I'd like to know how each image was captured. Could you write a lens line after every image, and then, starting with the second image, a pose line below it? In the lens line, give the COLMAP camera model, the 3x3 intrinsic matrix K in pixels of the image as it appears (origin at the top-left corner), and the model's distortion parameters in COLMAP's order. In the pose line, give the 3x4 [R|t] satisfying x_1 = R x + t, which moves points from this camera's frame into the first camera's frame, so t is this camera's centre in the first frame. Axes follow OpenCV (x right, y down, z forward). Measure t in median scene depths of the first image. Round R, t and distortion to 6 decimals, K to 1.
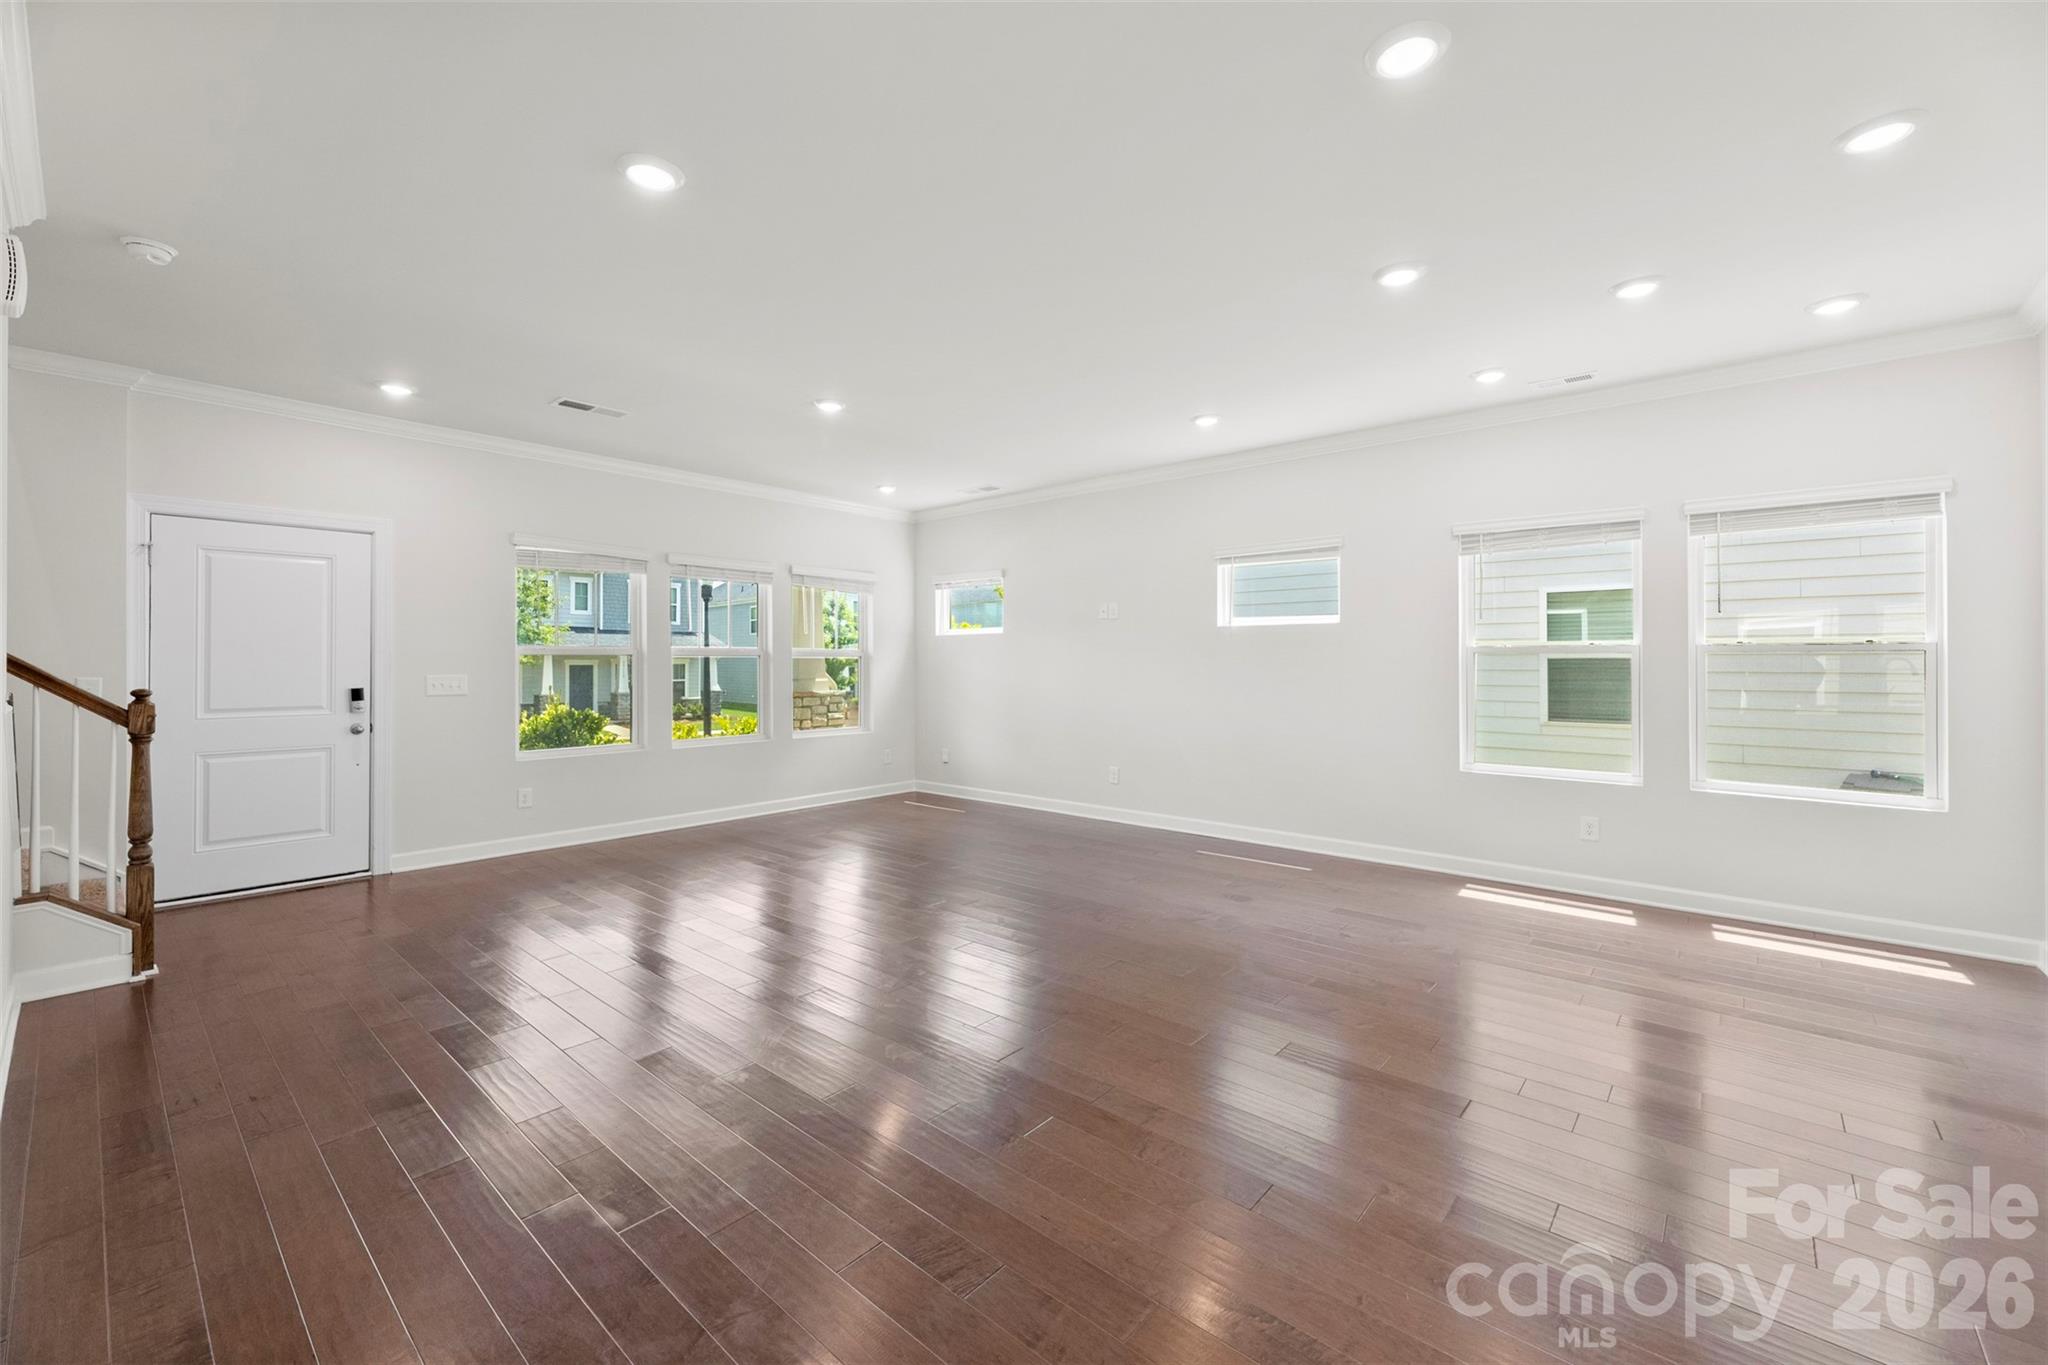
lens RADIAL K [[820.1, 0, 1017.7], [0, 820.1, 662.4], [0, 0, 1]] dist [0.002847, -0.000030]
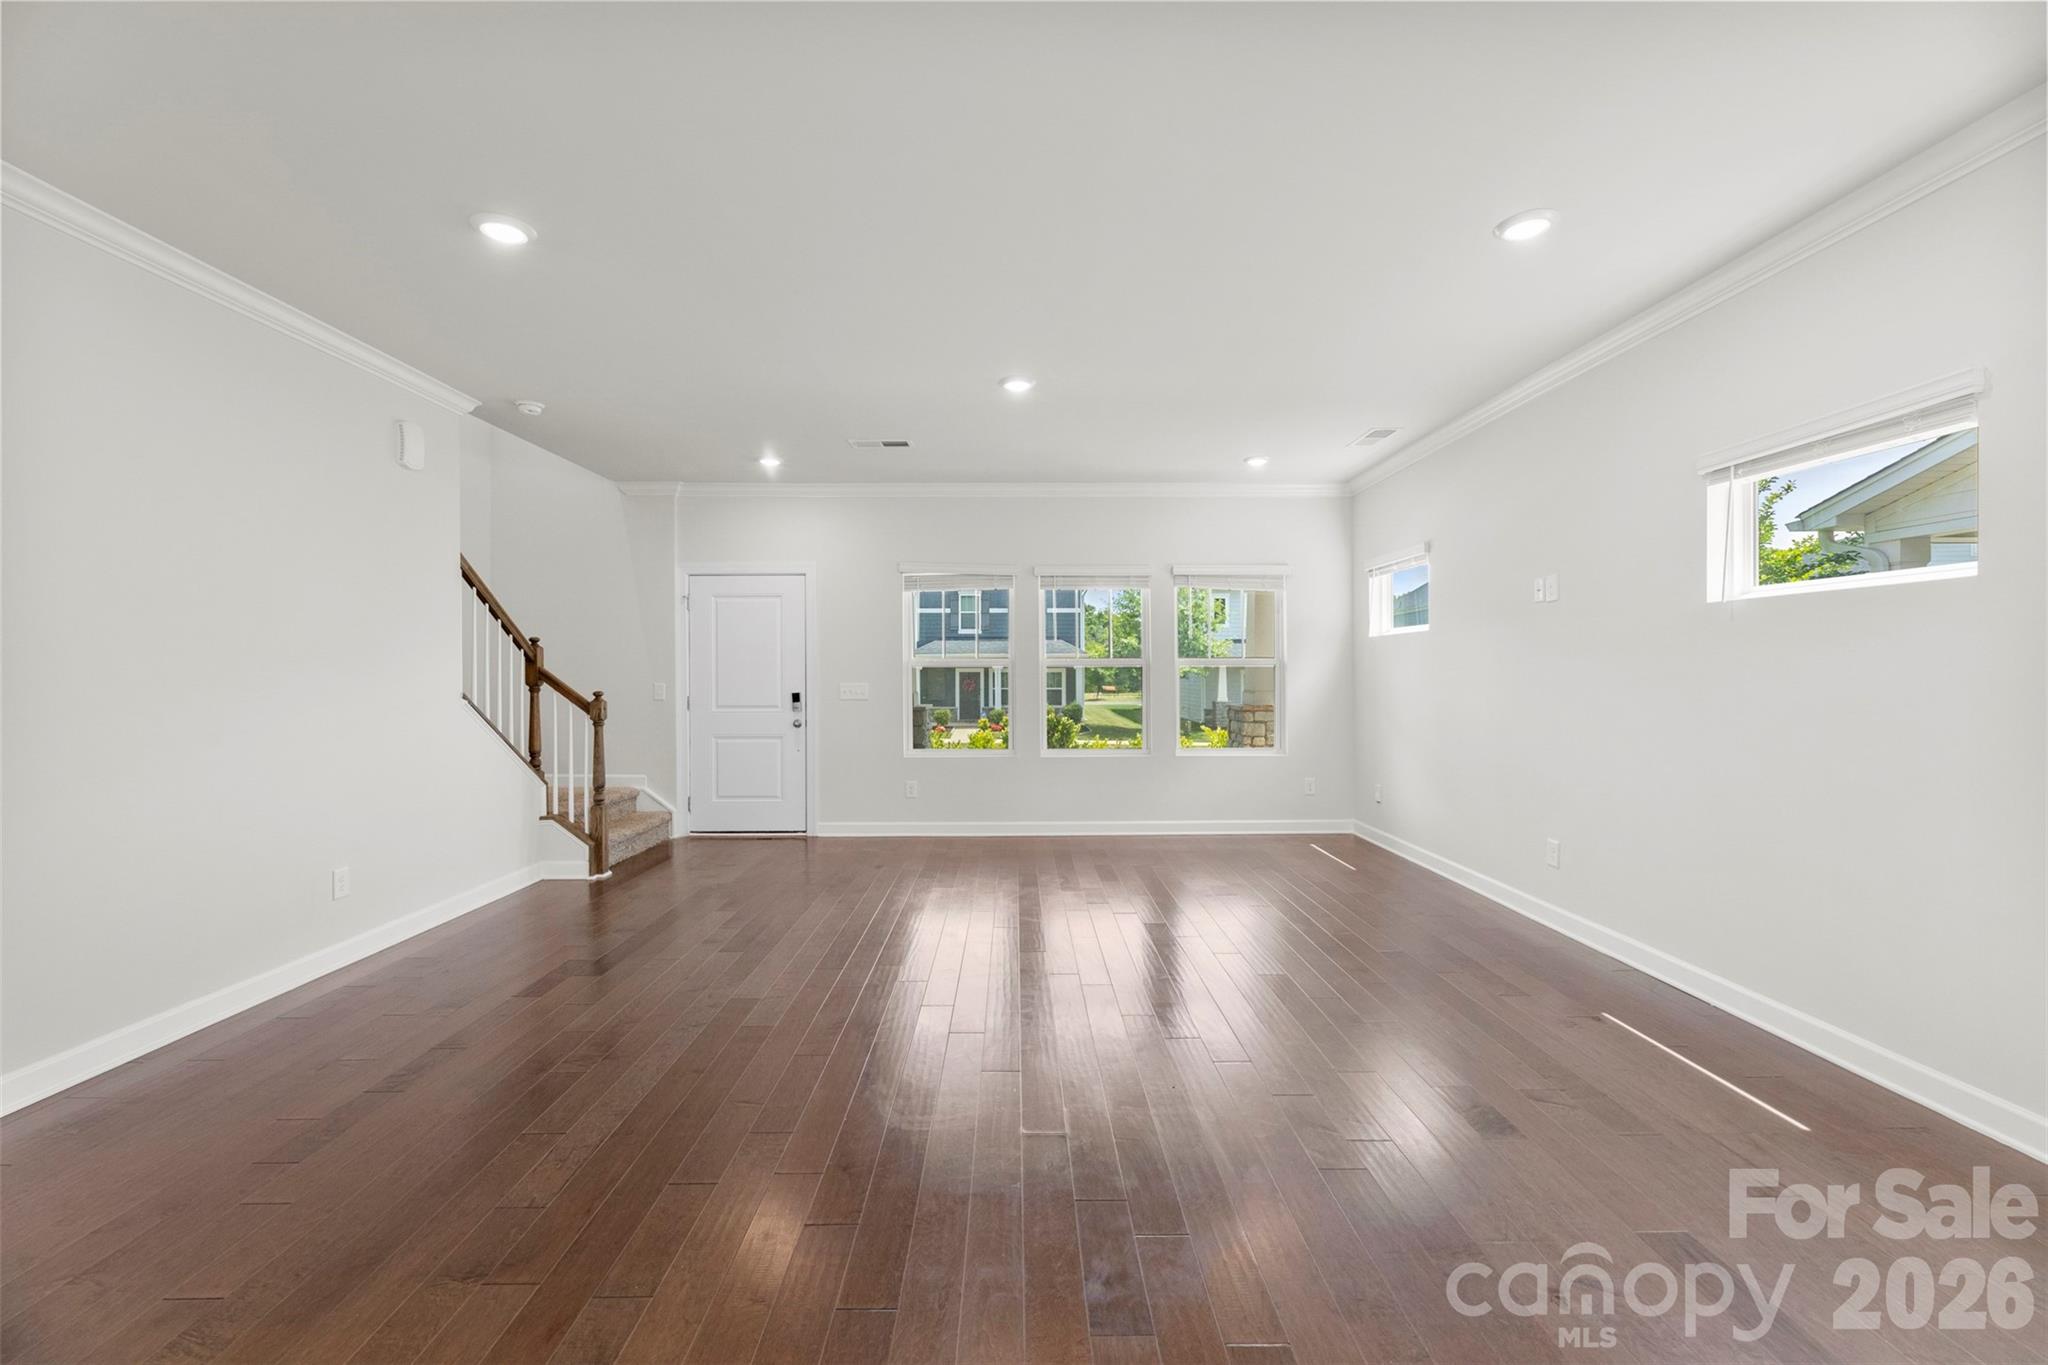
lens RADIAL K [[820.1, 0, 1032.4], [0, 820.1, 674.4], [0, 0, 1]] dist [0.002847, -0.000030]
pose [[0.666632, 0.000490, -0.745386, 0.315584], [0.002420, 0.999993, 0.002821, -0.000658], [0.745383, -0.003684, 0.666627, 0.294717]]
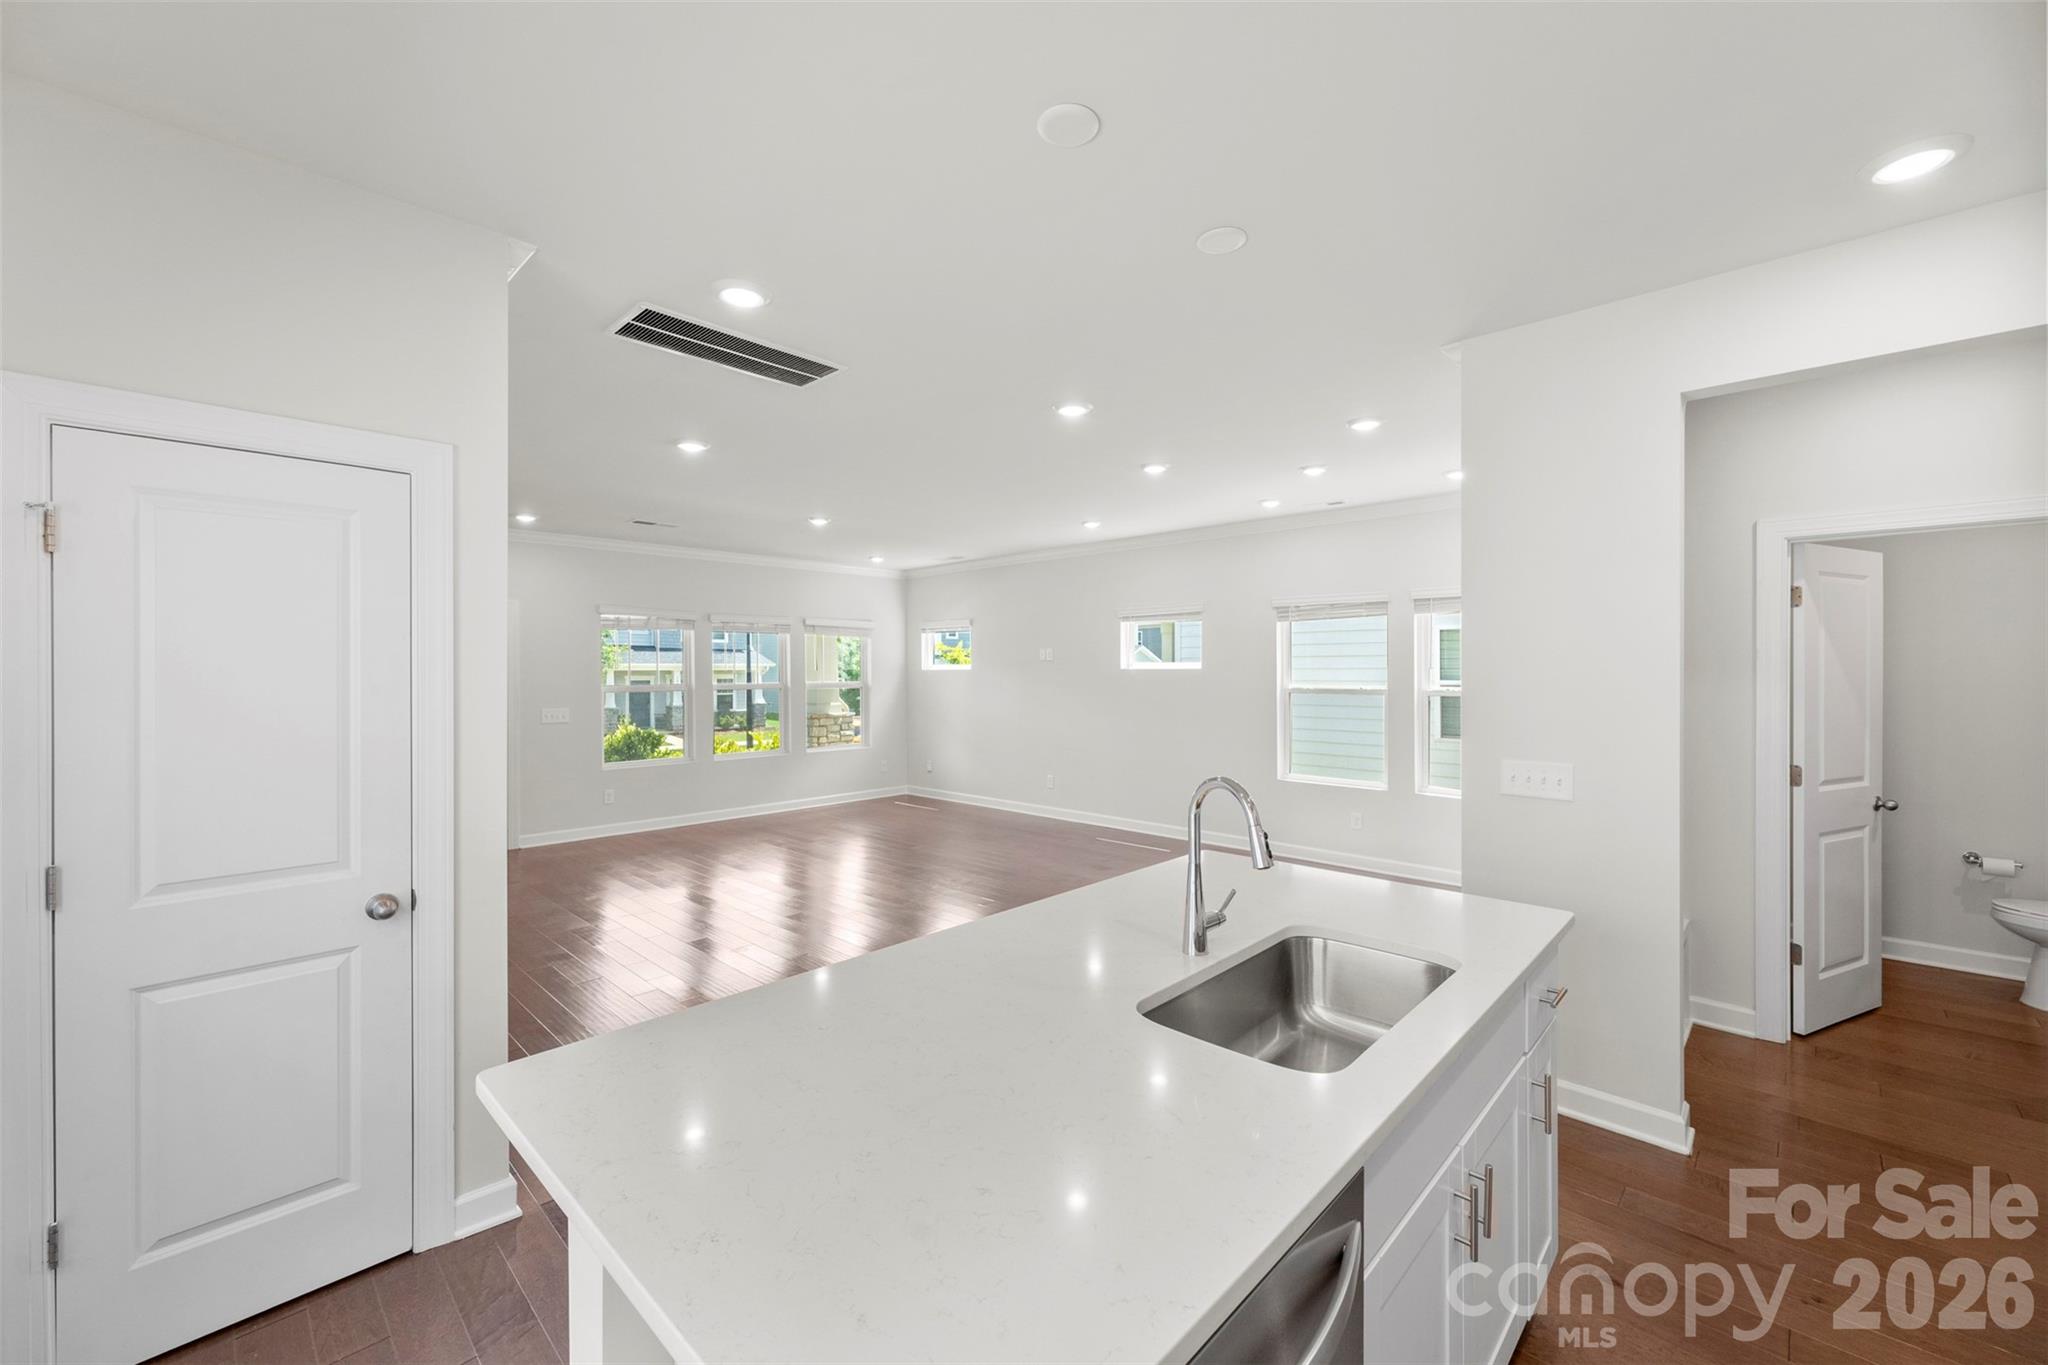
lens RADIAL K [[820.1, 0, 1023.9], [0, 820.1, 684.4], [0, 0, 1]] dist [0.002847, -0.000030]
pose [[0.998891, -0.002006, -0.047041, 0.136119], [0.002811, 0.999851, 0.017056, -0.037921], [0.047000, -0.017169, 0.998747, -0.288487]]
